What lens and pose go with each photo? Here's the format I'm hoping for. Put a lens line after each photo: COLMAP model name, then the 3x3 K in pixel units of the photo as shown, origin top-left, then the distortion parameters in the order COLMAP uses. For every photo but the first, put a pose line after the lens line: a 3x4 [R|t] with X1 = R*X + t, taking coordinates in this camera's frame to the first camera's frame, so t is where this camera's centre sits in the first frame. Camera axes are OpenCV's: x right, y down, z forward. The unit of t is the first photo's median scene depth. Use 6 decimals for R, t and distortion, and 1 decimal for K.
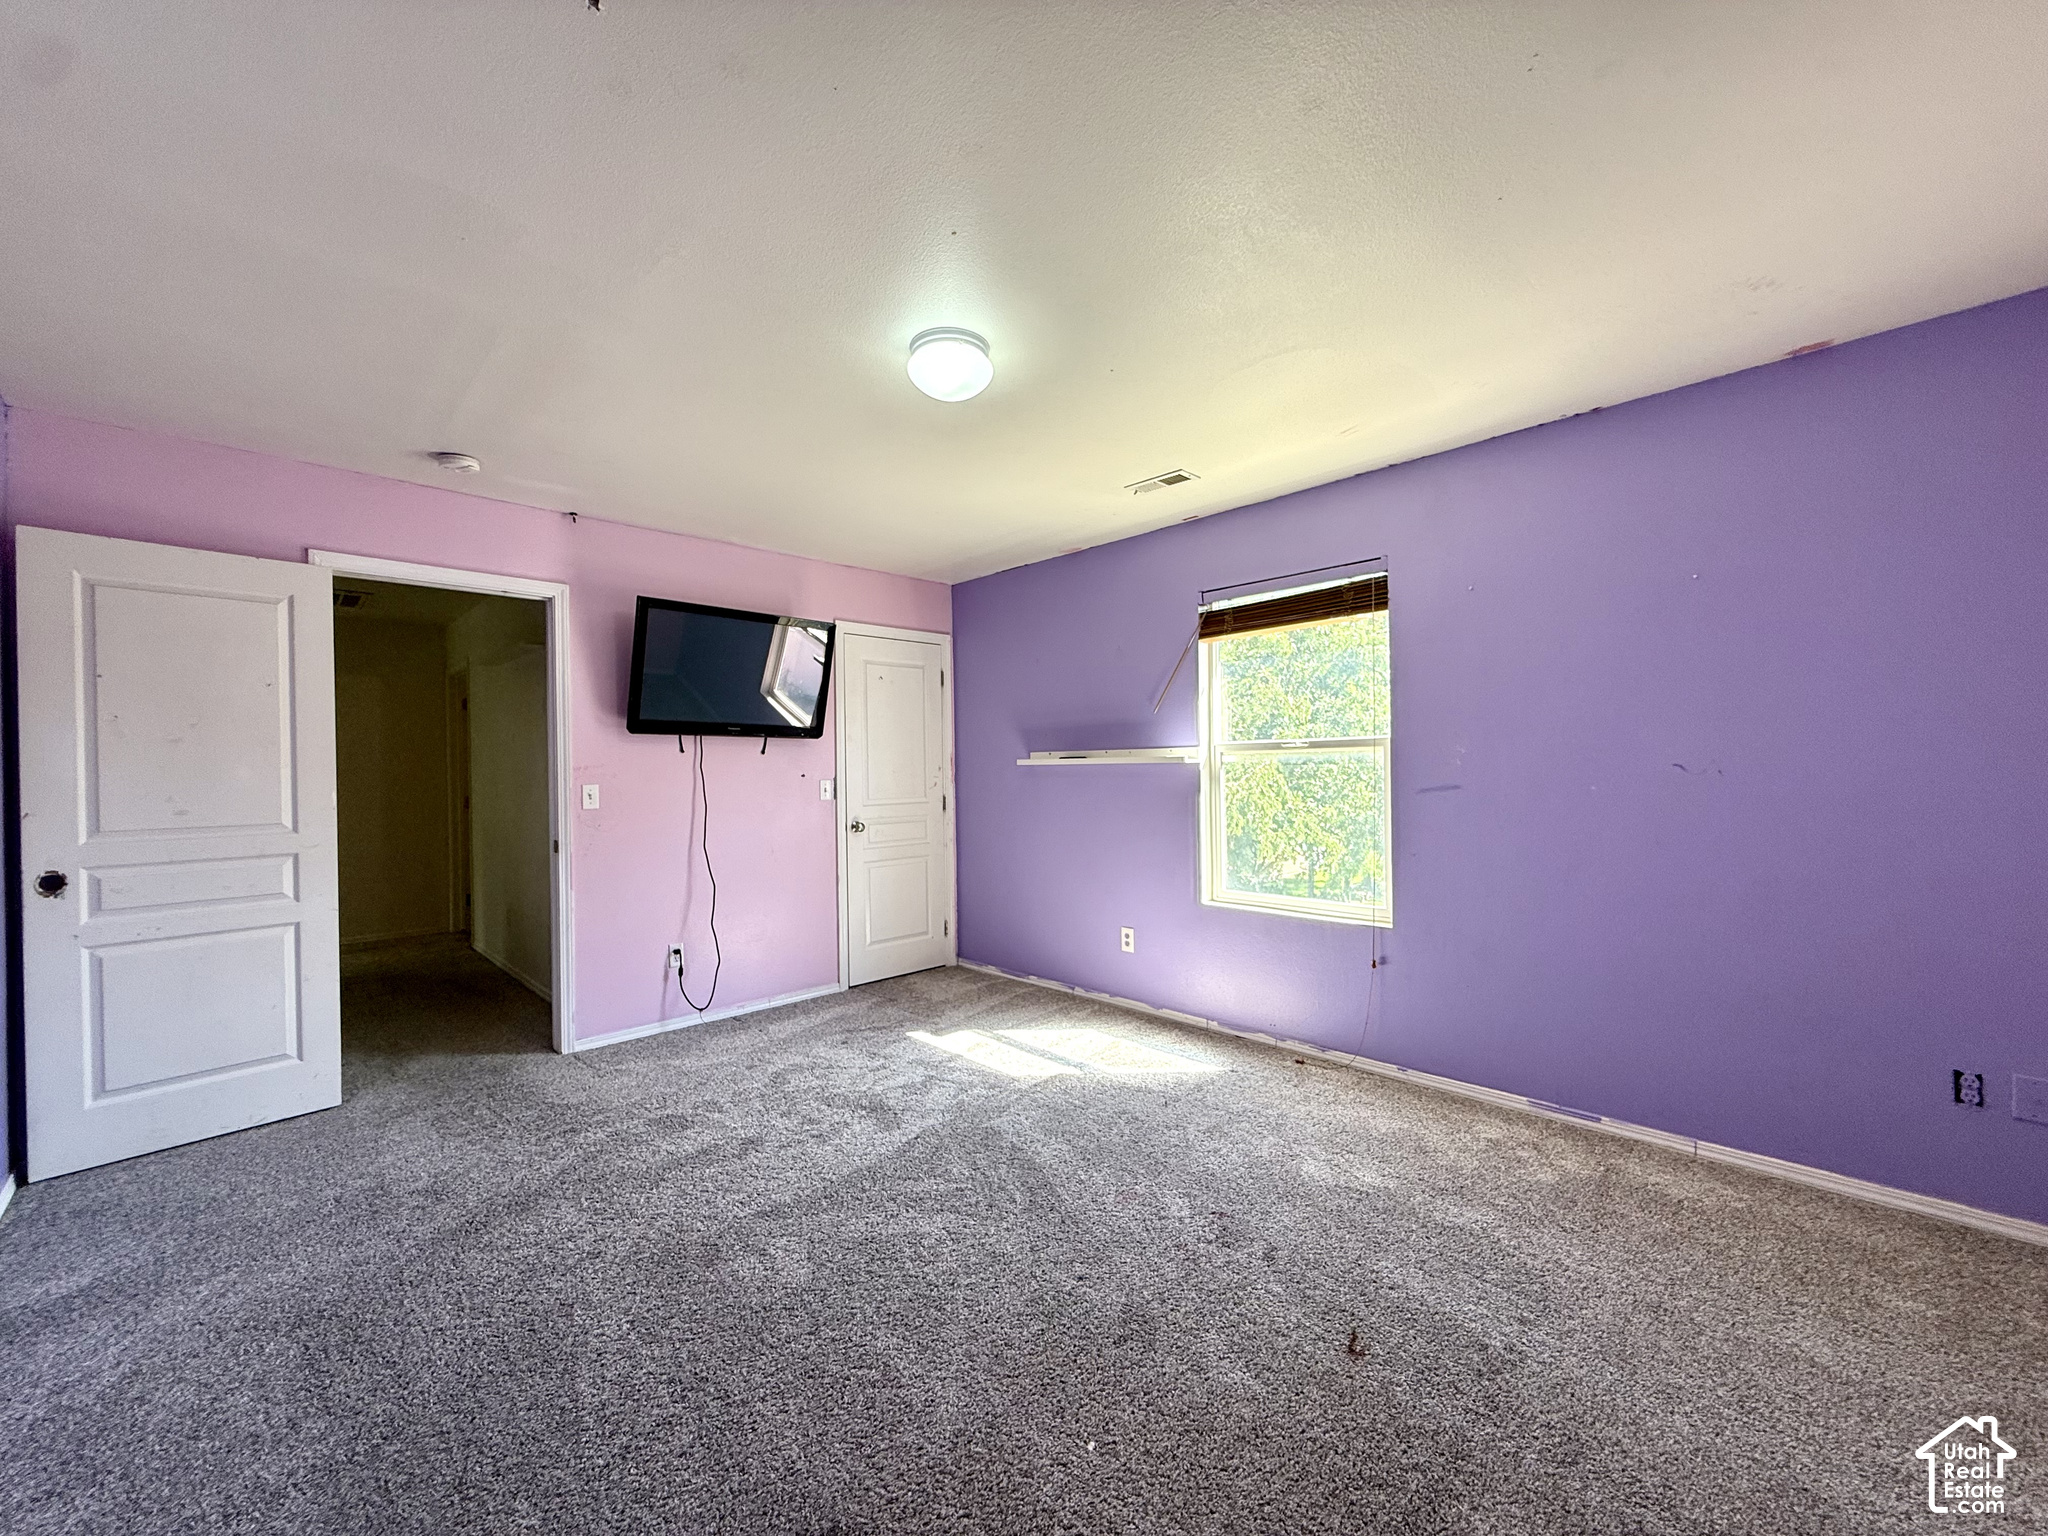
lens RADIAL K [[814.9, 0, 1011.1], [0, 814.9, 766.9], [0, 0, 1]] dist [0.000184, -0.000009]
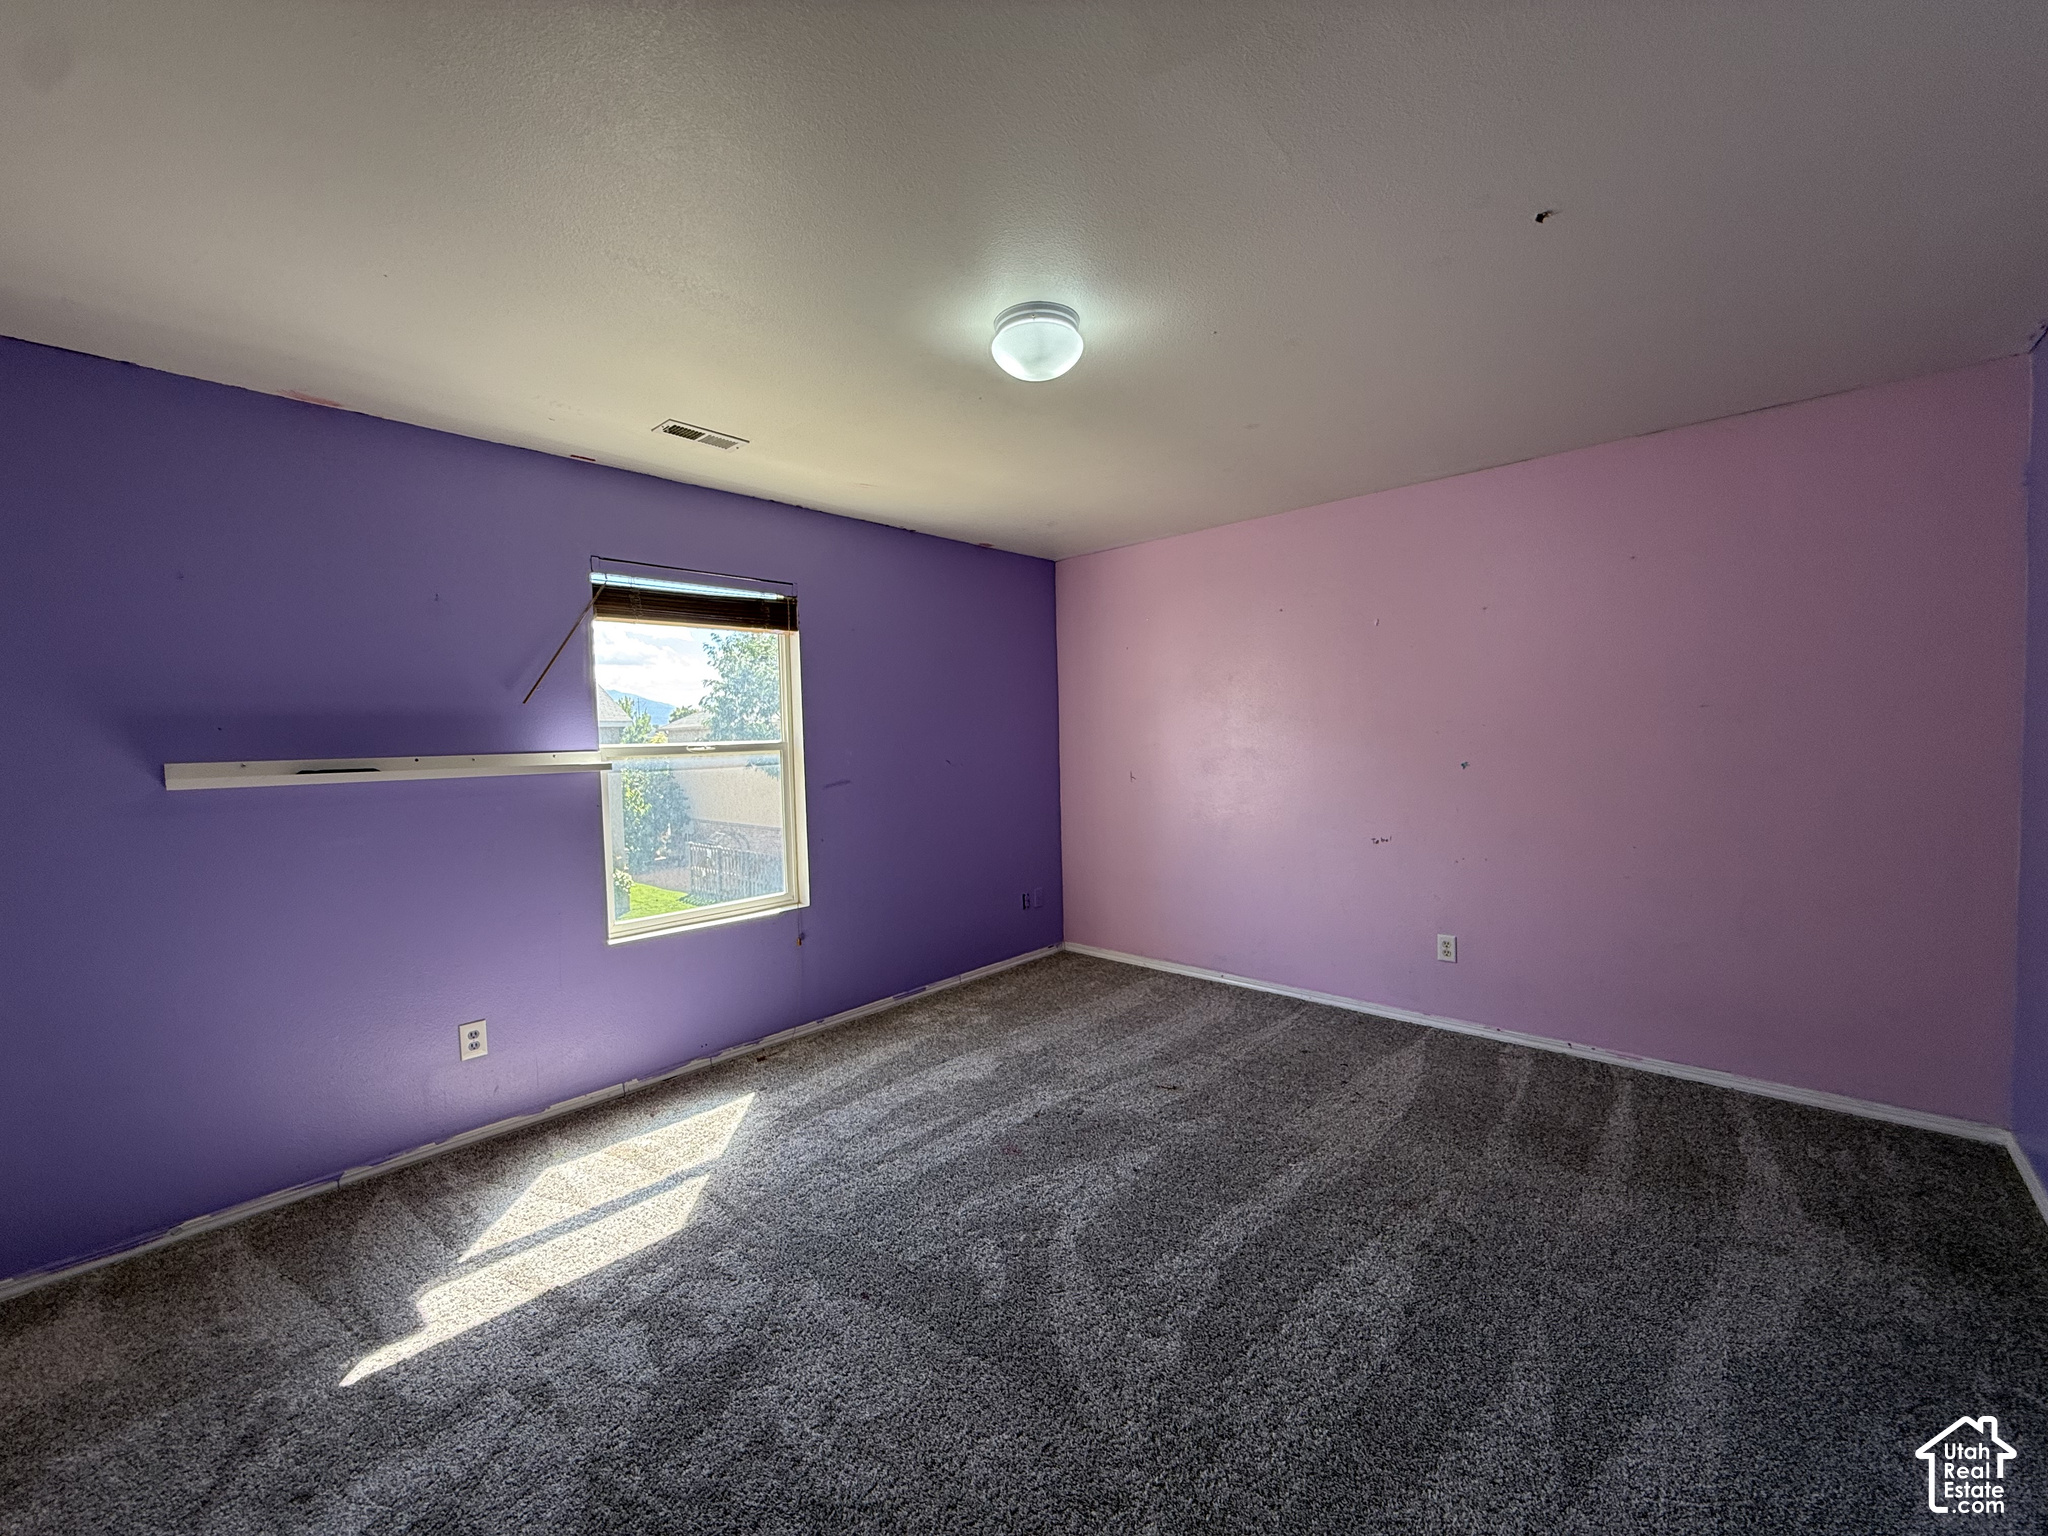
lens RADIAL K [[814.9, 0, 1015.1], [0, 814.9, 771.8], [0, 0, 1]] dist [0.000184, -0.000009]
pose [[-0.059383, -0.028861, 0.997818, -0.625478], [0.024780, 0.999231, 0.030377, -0.020120], [-0.997928, 0.026529, -0.058622, 0.676957]]
